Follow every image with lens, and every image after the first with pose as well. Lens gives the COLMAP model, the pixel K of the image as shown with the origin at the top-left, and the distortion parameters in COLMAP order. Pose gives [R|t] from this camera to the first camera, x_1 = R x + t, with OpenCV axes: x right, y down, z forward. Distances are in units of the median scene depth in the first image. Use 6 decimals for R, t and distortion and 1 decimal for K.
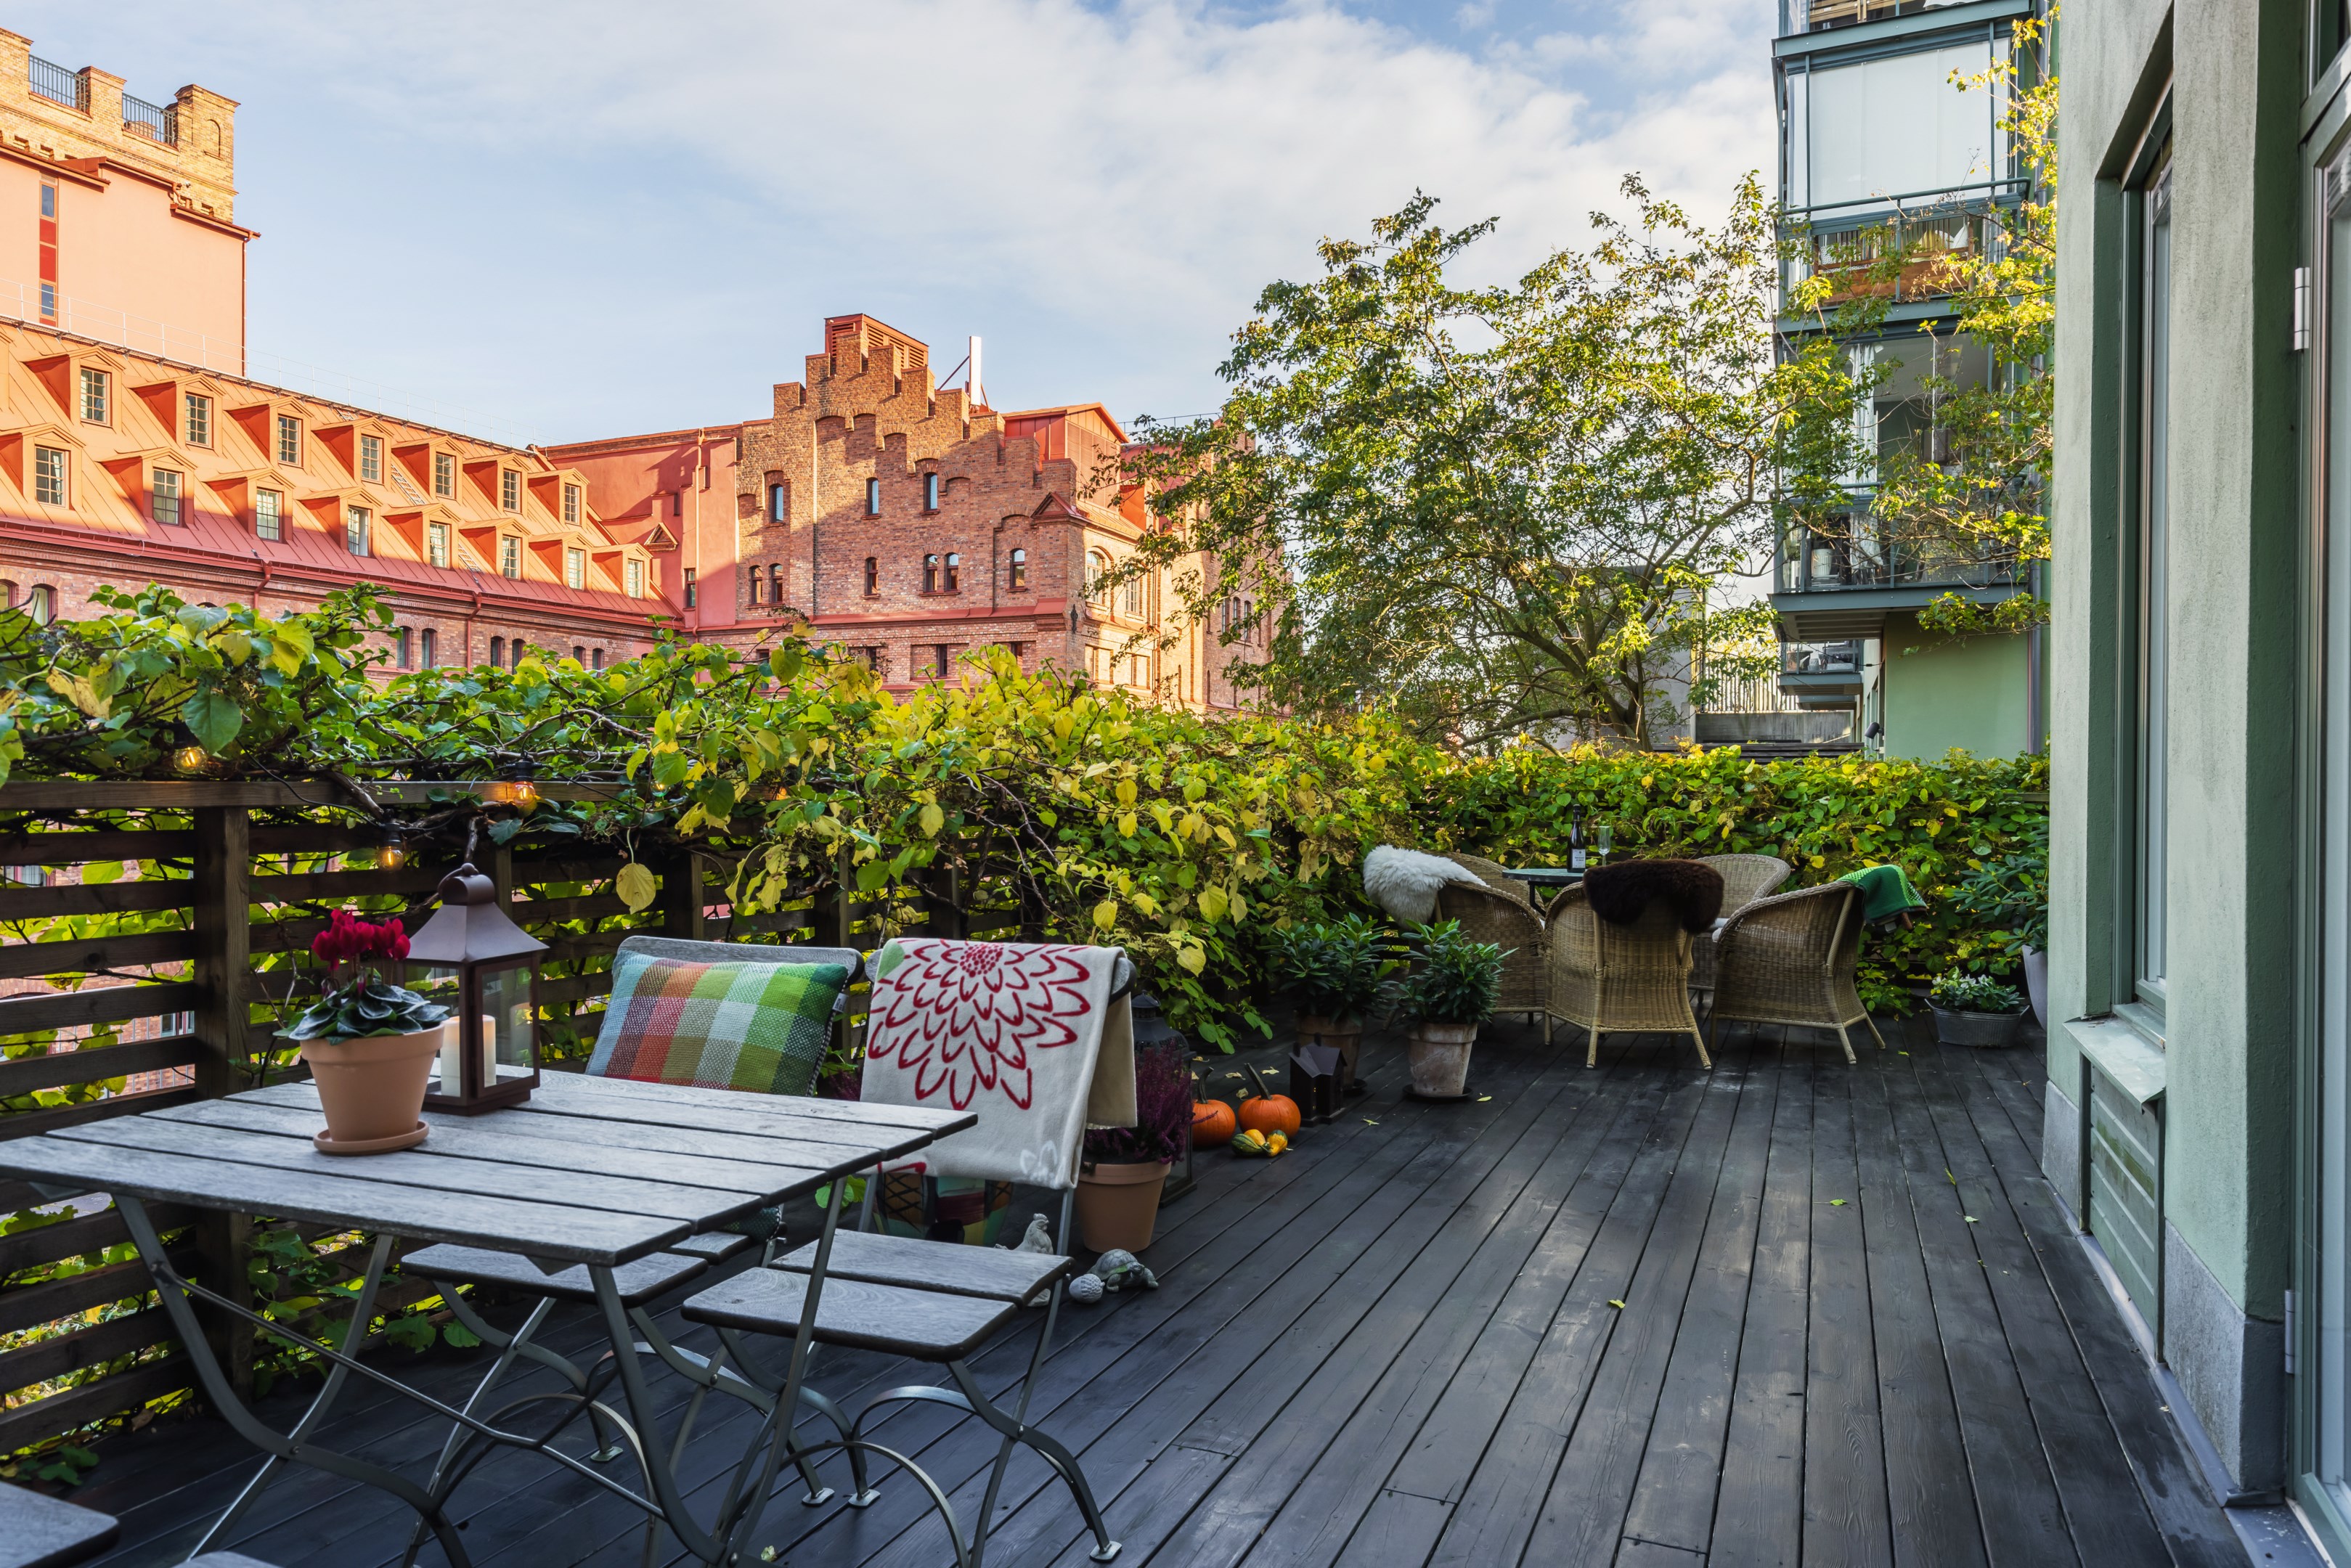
lens RADIAL K [[1545.8, 0, 1175.8], [0, 1545.8, 790.1], [0, 0, 1]] dist [0.000781, 0.000102]
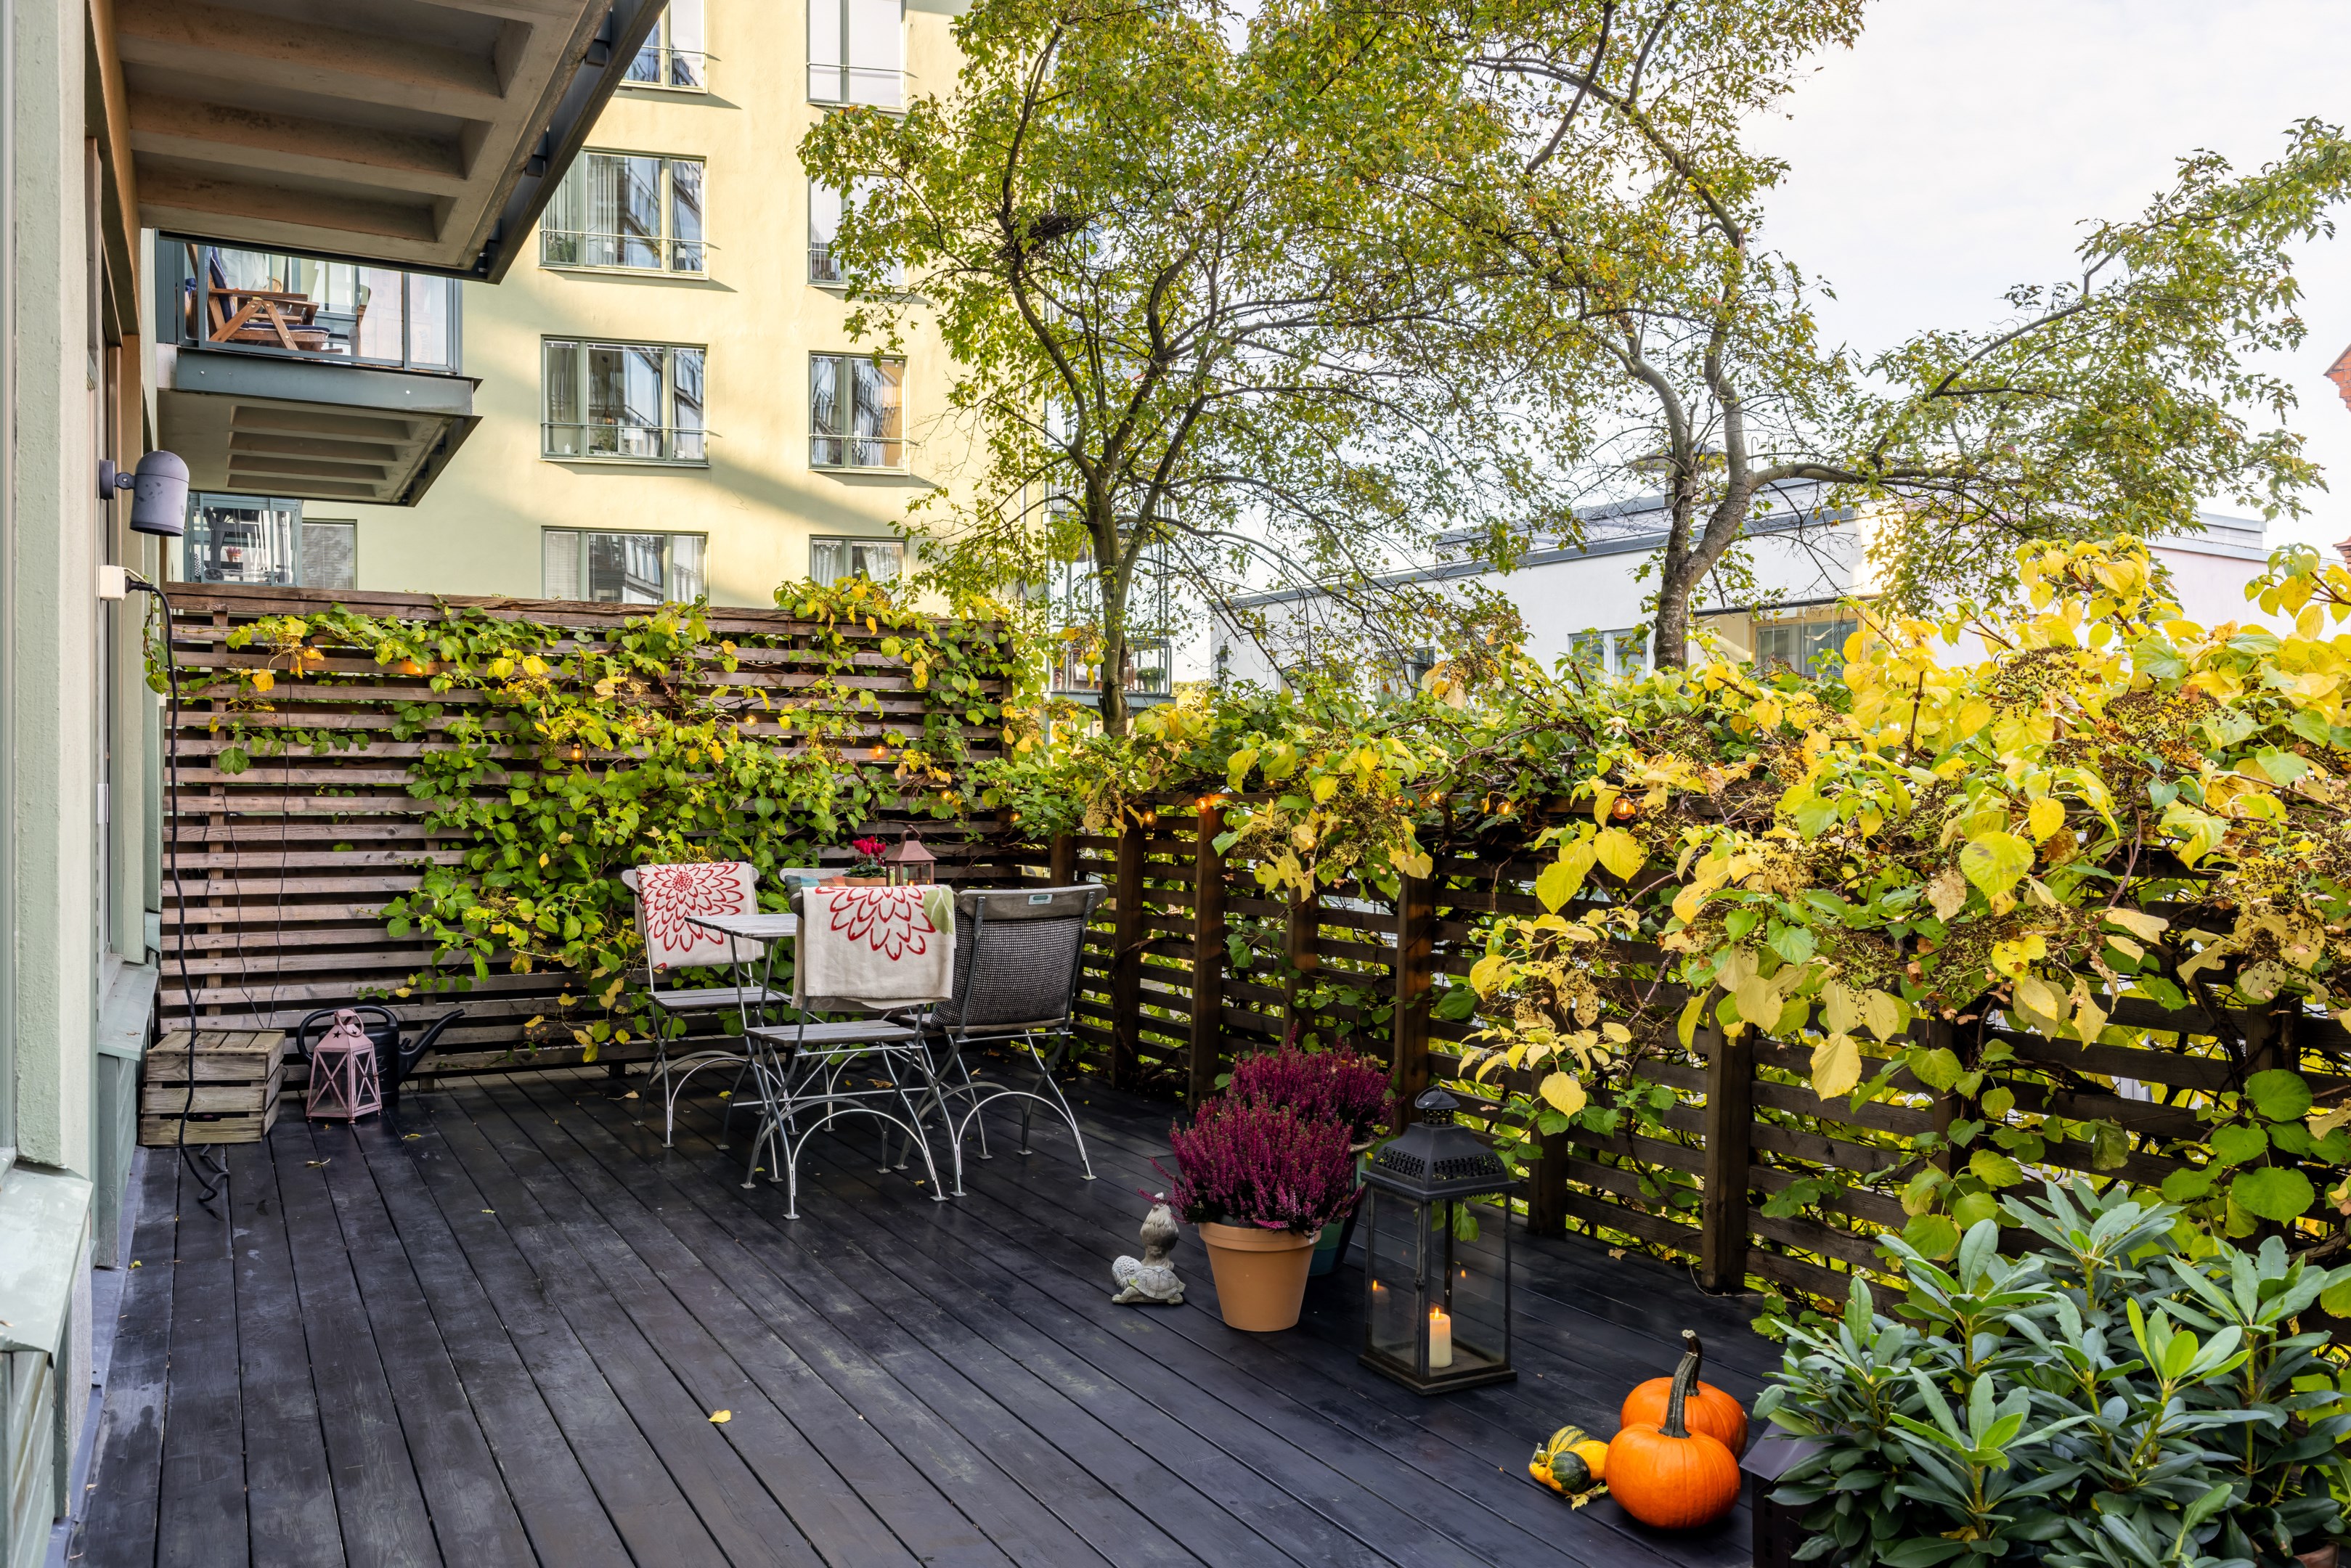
lens RADIAL K [[1743.4, 0, 1174.3], [0, 1743.4, 787.0], [0, 0, 1]] dist [0.006693, 0.003467]
pose [[-0.619549, -0.005081, -0.784941, 0.952202], [-0.003685, 0.999987, -0.003565, -0.009330], [0.784949, 0.000684, -0.619560, 1.930332]]
